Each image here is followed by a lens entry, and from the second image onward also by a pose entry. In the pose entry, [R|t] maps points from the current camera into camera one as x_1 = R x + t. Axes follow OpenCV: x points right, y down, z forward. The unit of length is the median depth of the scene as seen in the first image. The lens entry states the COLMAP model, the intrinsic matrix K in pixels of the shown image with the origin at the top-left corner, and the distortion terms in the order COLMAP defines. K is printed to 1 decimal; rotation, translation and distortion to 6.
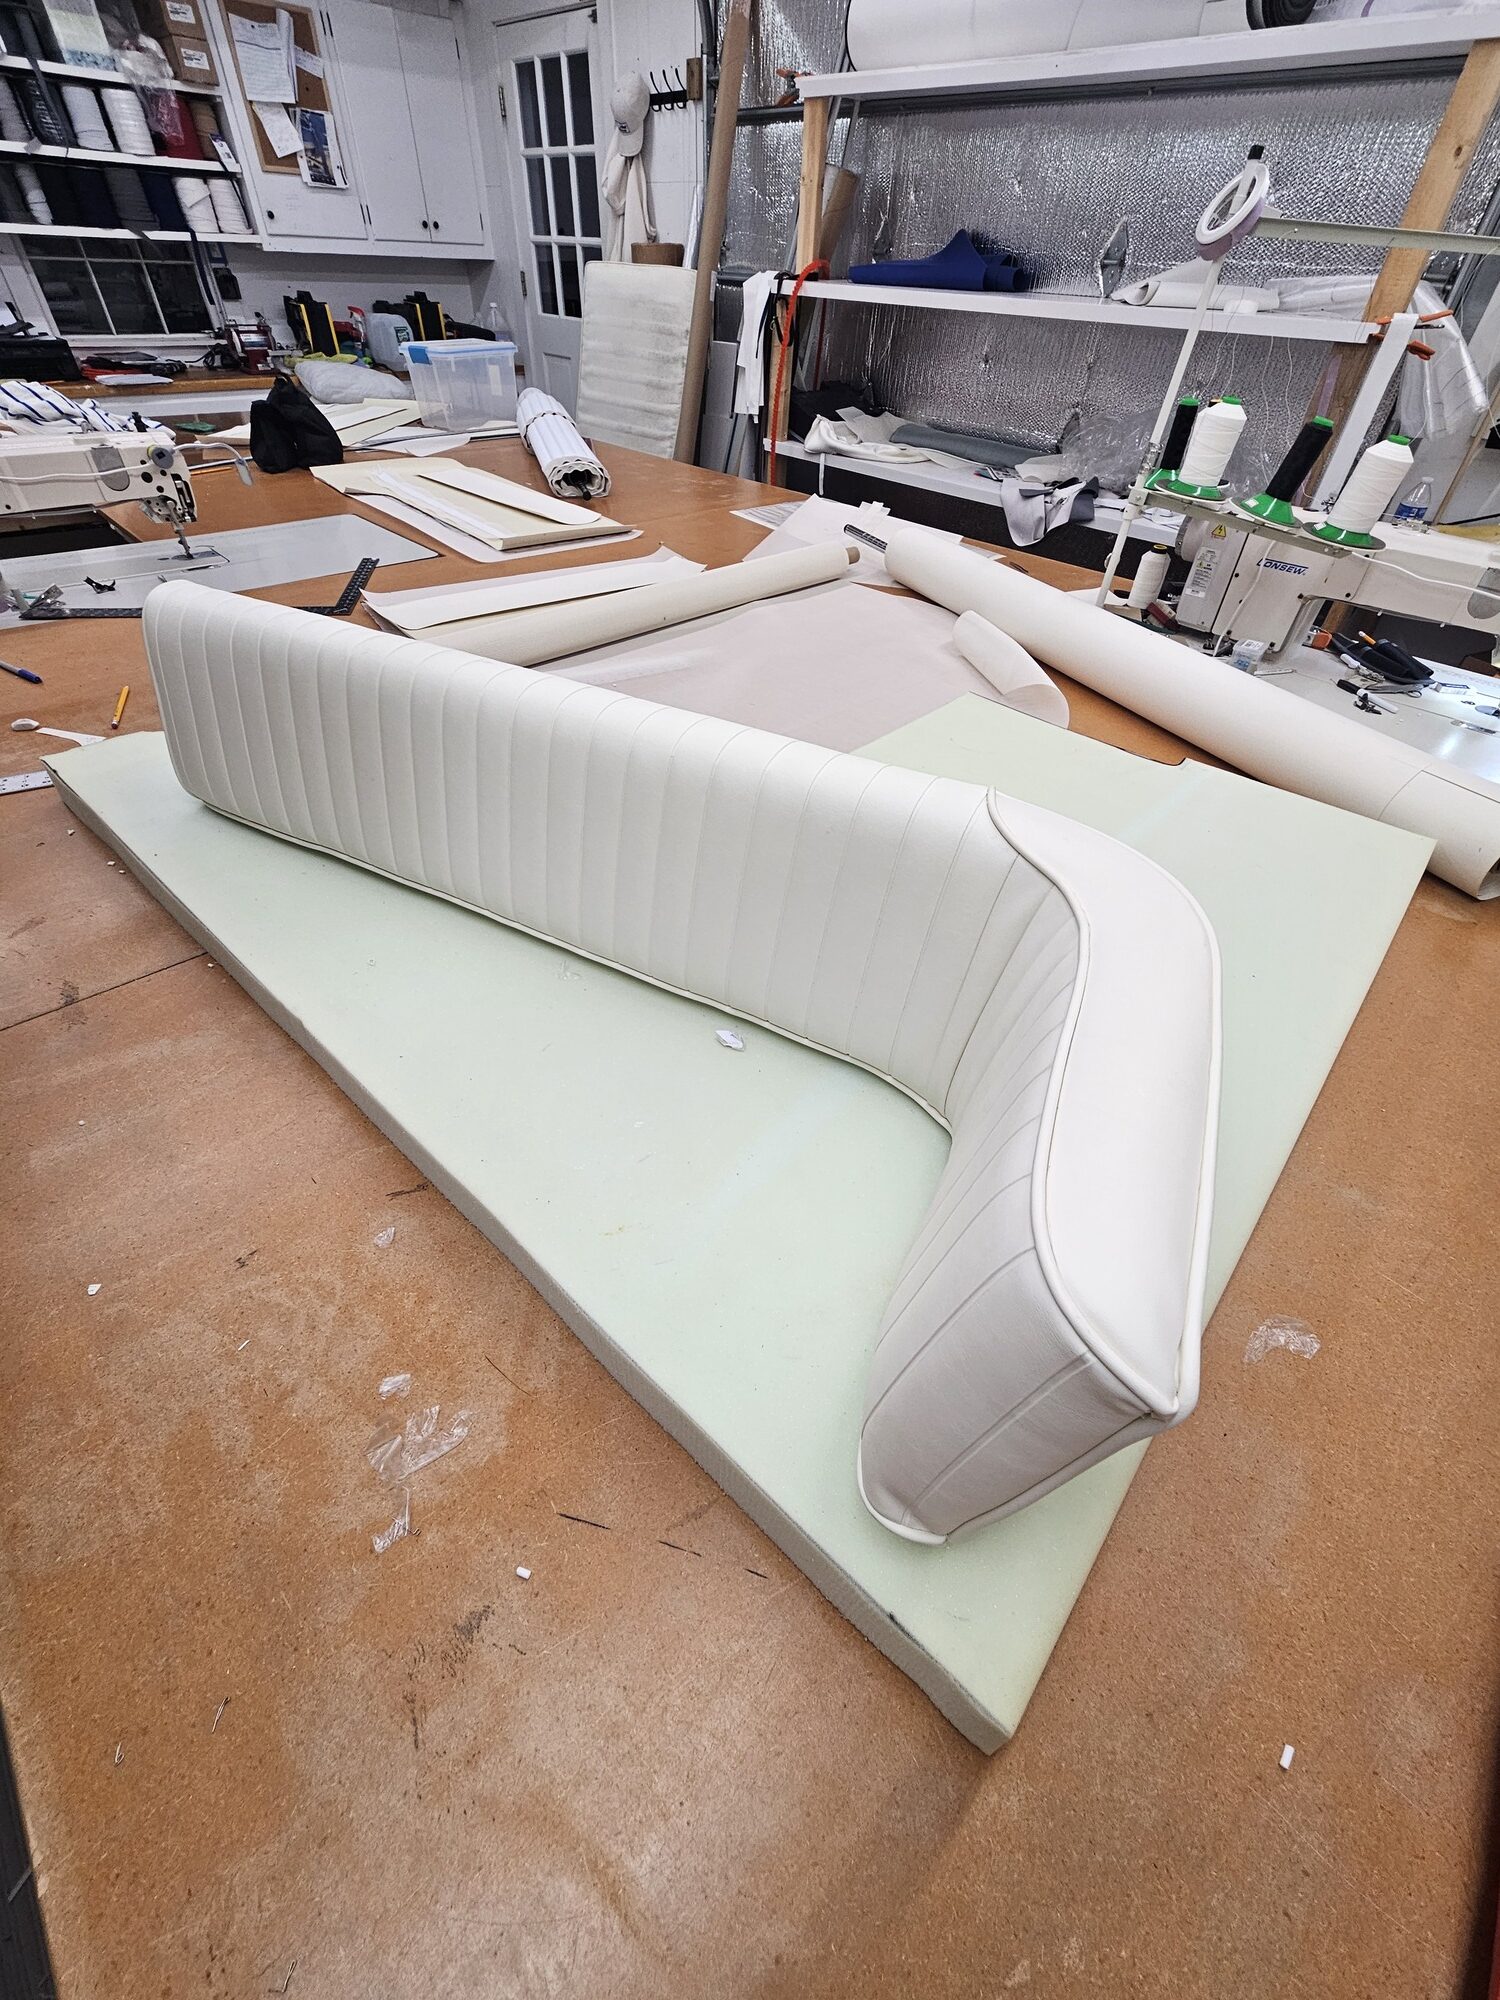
lens RADIAL K [[802.0, 0, 747.9], [0, 802.0, 997.7], [0, 0, 1]] dist [-0.002722, 0.000016]
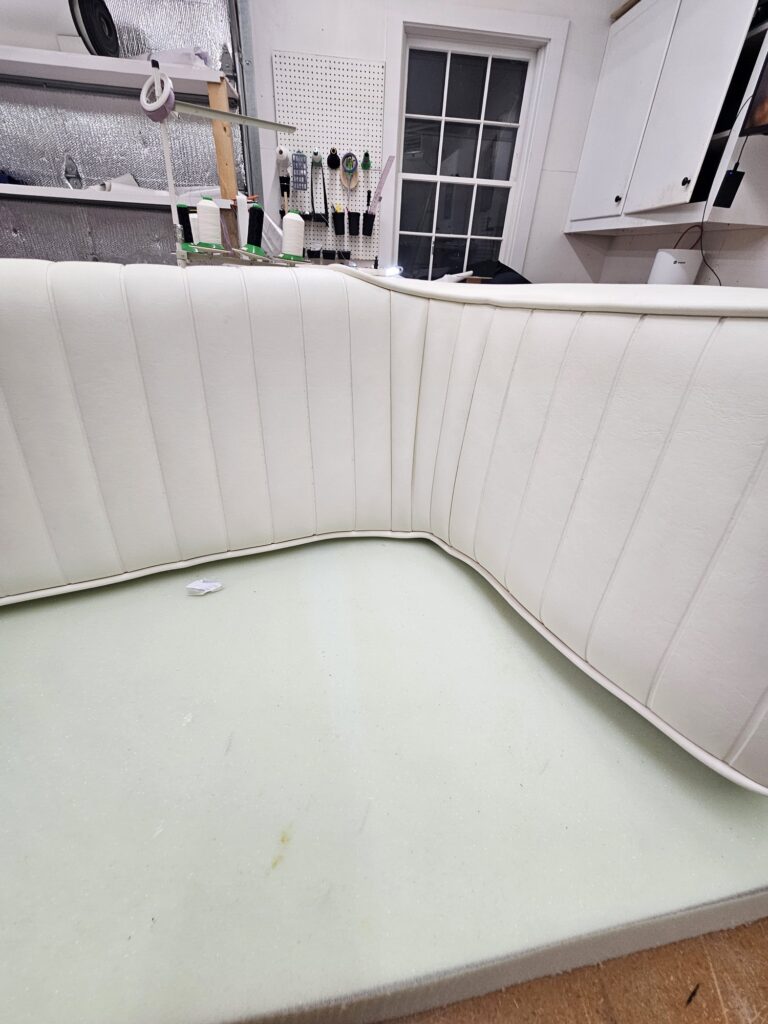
lens RADIAL K [[410.6, 0, 382.1], [0, 410.6, 514.2], [0, 0, 1]] dist [-0.002722, 0.000016]
pose [[0.618473, -0.419586, 0.664409, -0.065882], [0.501537, 0.861676, 0.077301, 0.017066], [-0.604939, 0.285417, 0.743361, 0.176623]]
